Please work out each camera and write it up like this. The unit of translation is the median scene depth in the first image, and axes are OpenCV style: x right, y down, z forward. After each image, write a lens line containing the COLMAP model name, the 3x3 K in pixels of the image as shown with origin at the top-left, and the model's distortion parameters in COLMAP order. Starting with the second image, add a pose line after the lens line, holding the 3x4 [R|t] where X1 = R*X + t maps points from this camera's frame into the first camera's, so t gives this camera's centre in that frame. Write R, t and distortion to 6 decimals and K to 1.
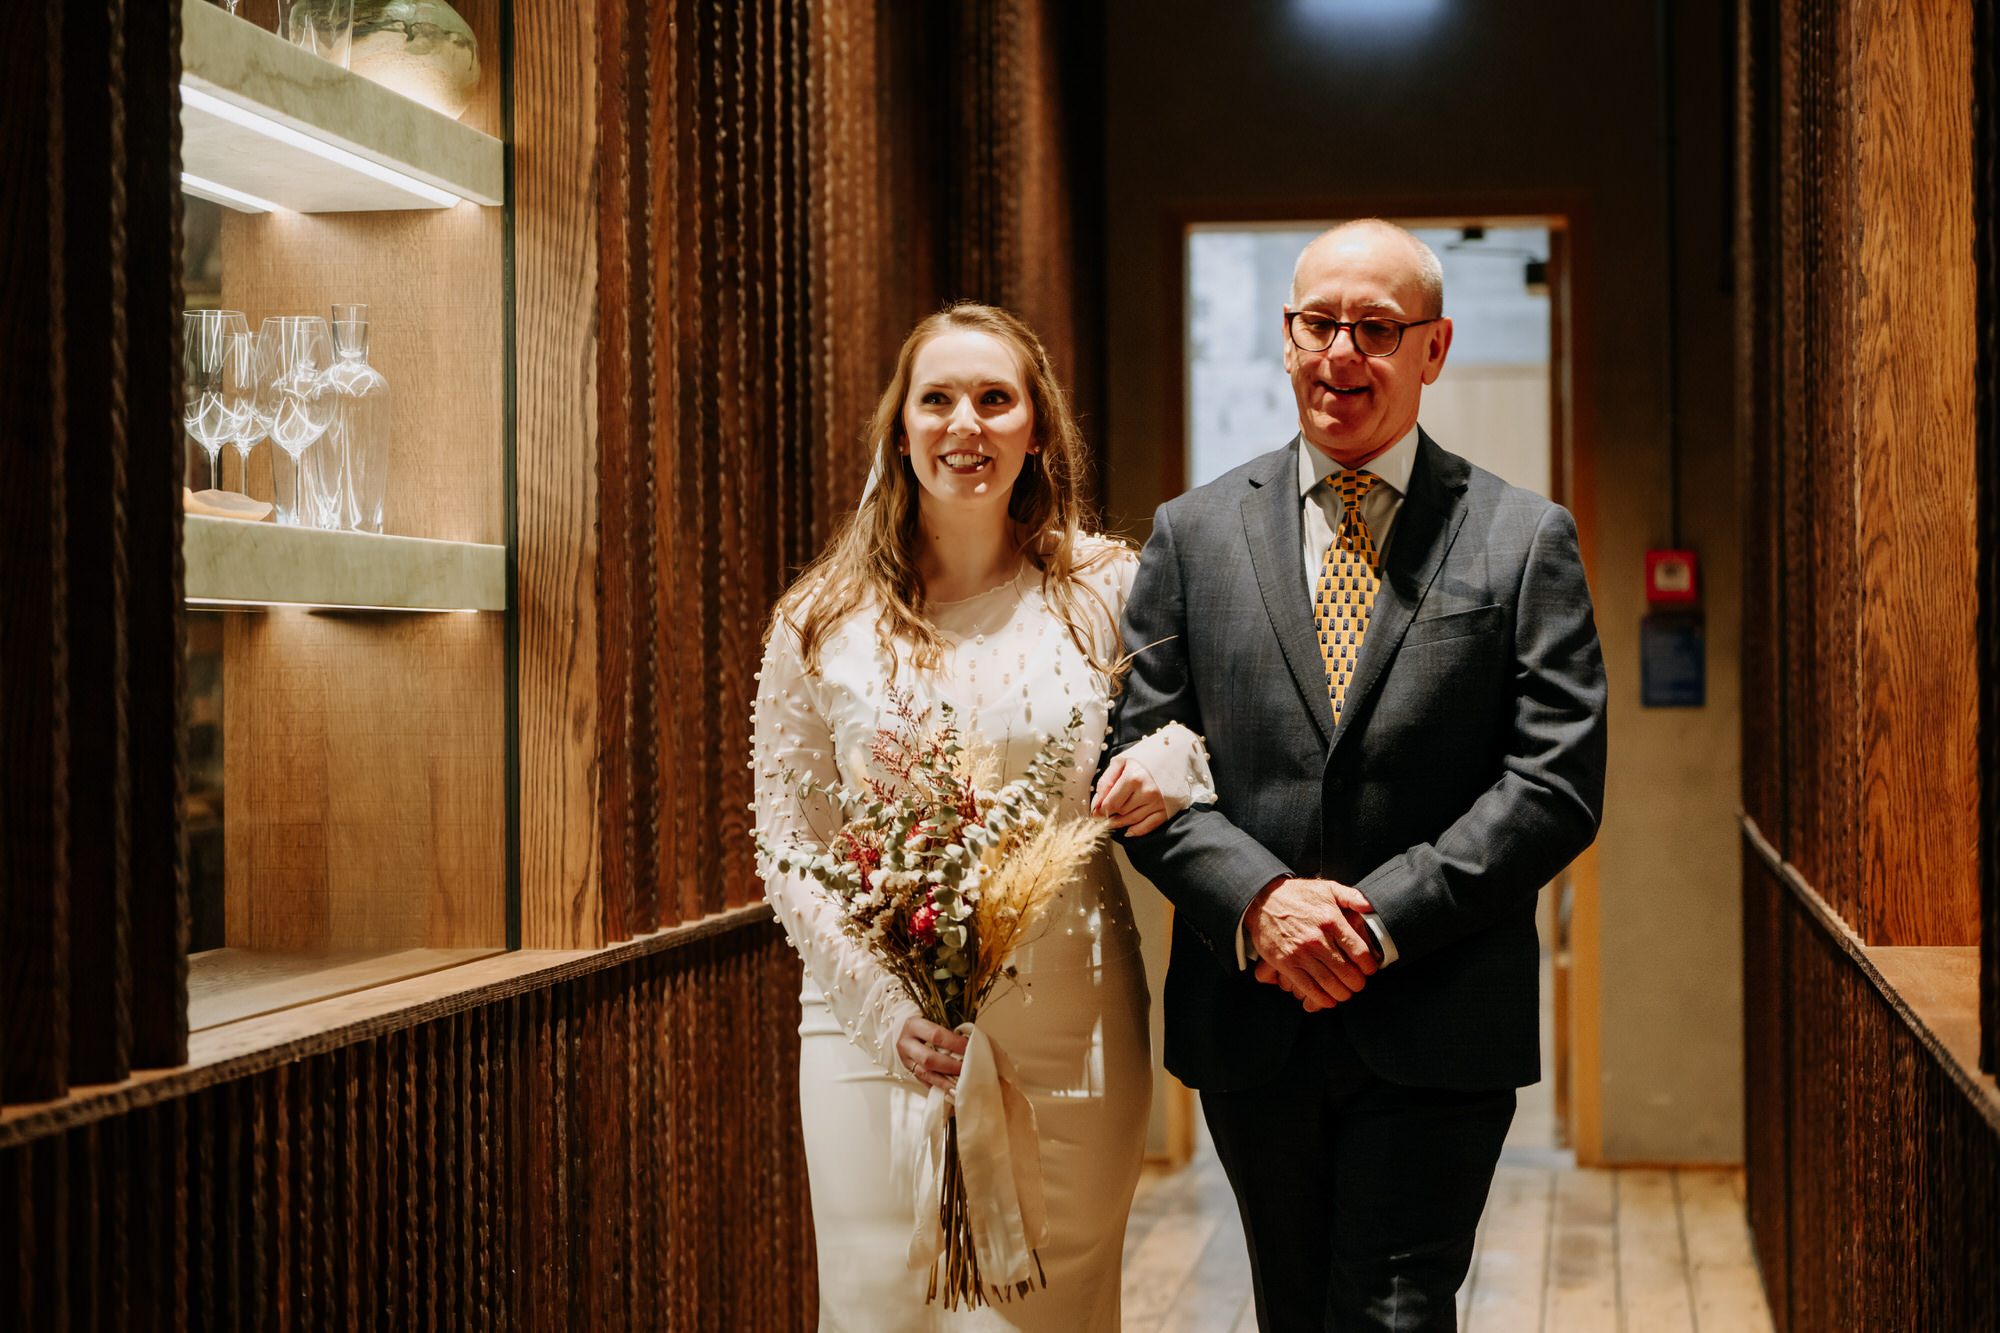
lens RADIAL K [[4114.7, 0, 1000.9], [0, 4114.7, 667.9], [0, 0, 1]] dist [-0.051330, 0.000000]
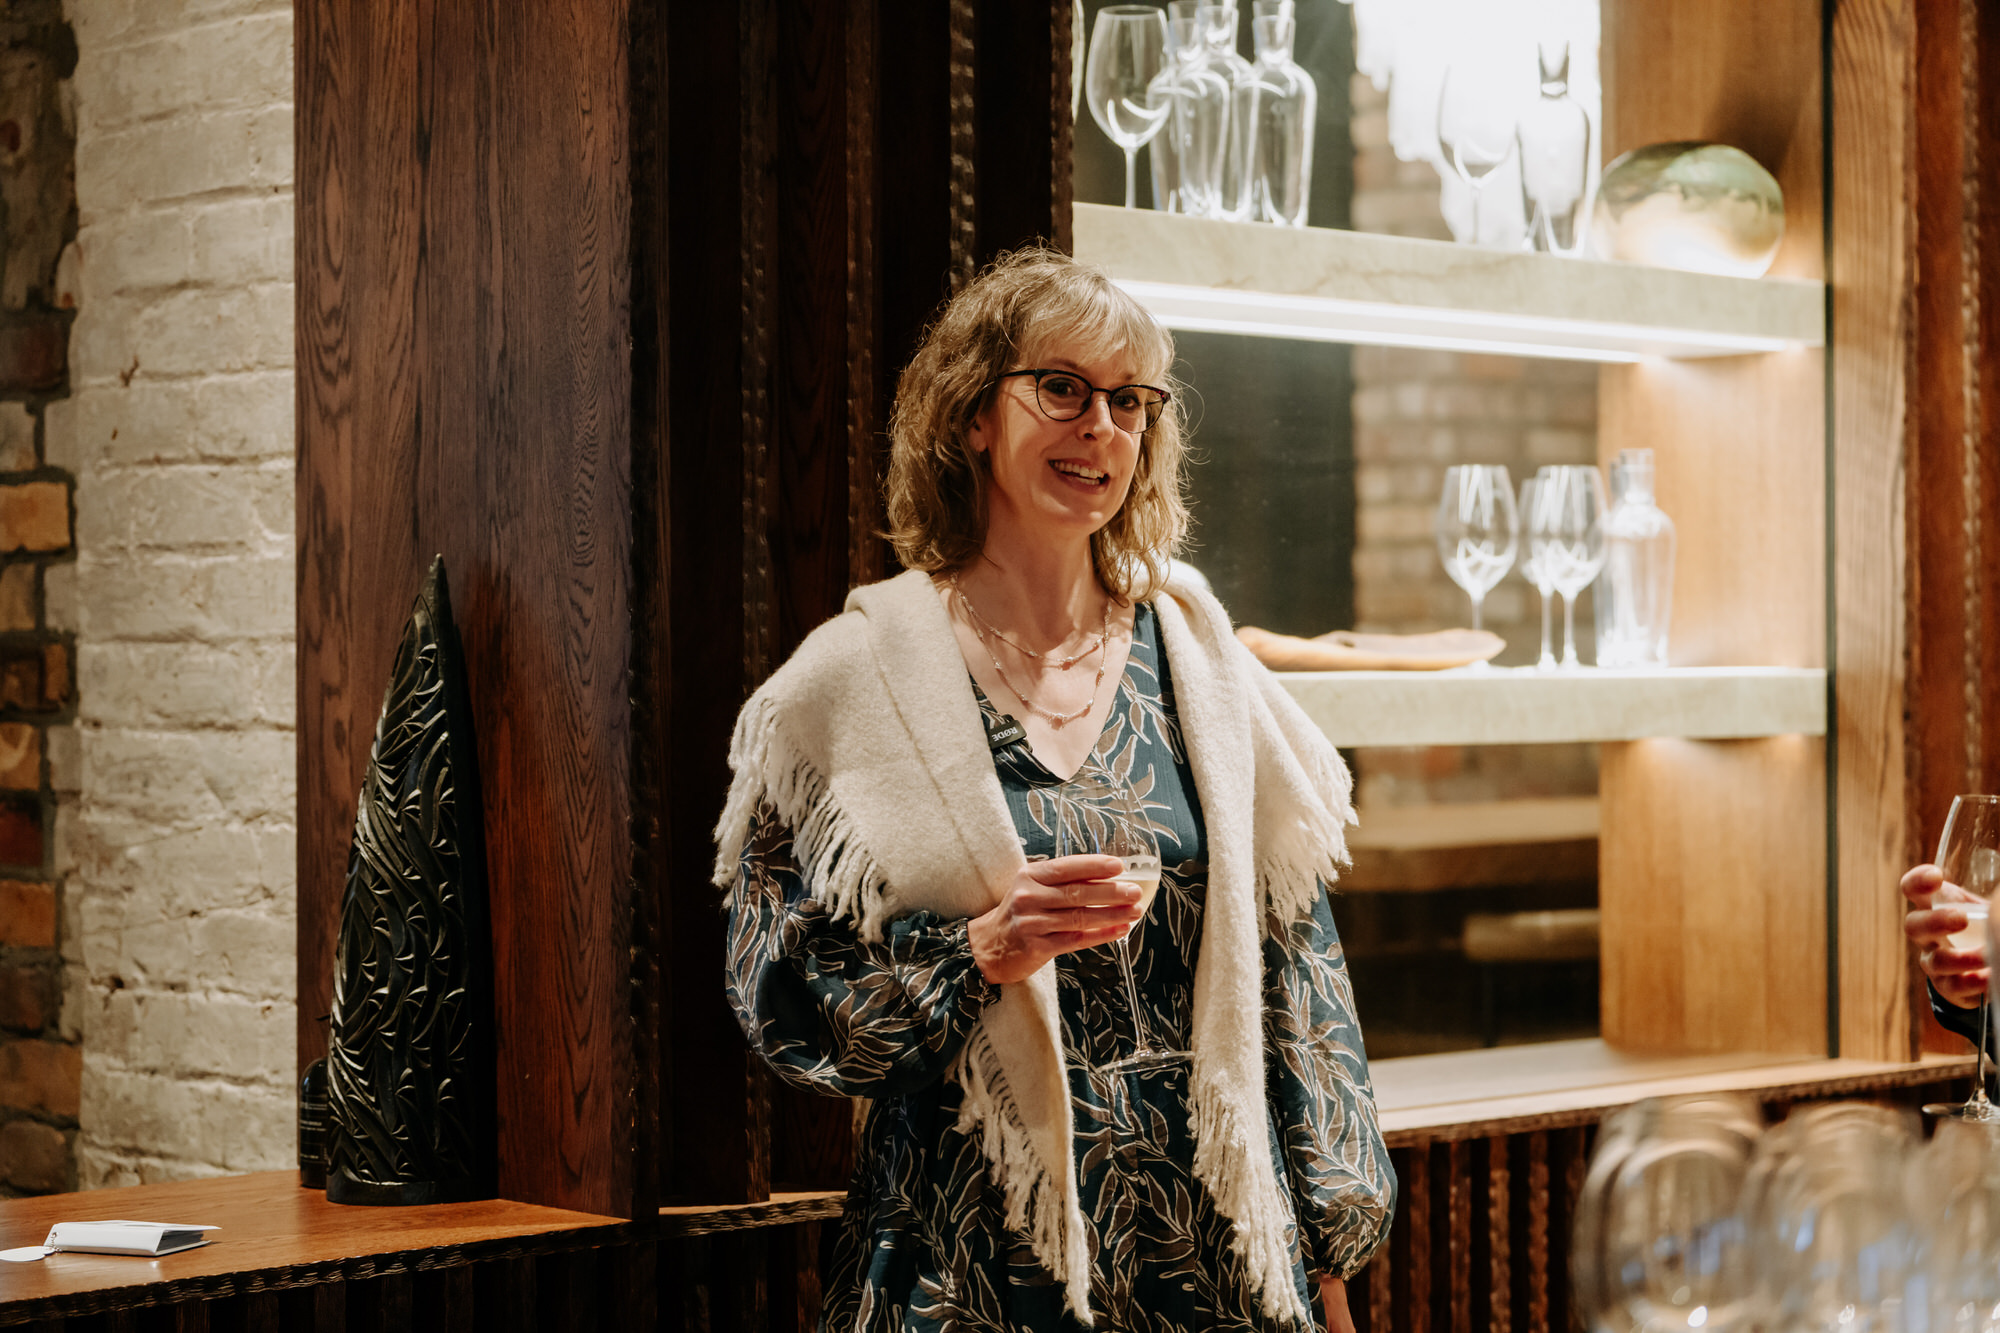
lens RADIAL K [[4114.7, 0, 1001.6], [0, 4114.7, 665.6], [0, 0, 1]] dist [-0.051330, 0.000000]
pose [[0.788763, -0.001458, -0.614695, 0.354584], [0.003846, 0.999989, 0.002564, -0.034648], [0.614685, -0.004386, 0.788761, 0.051126]]
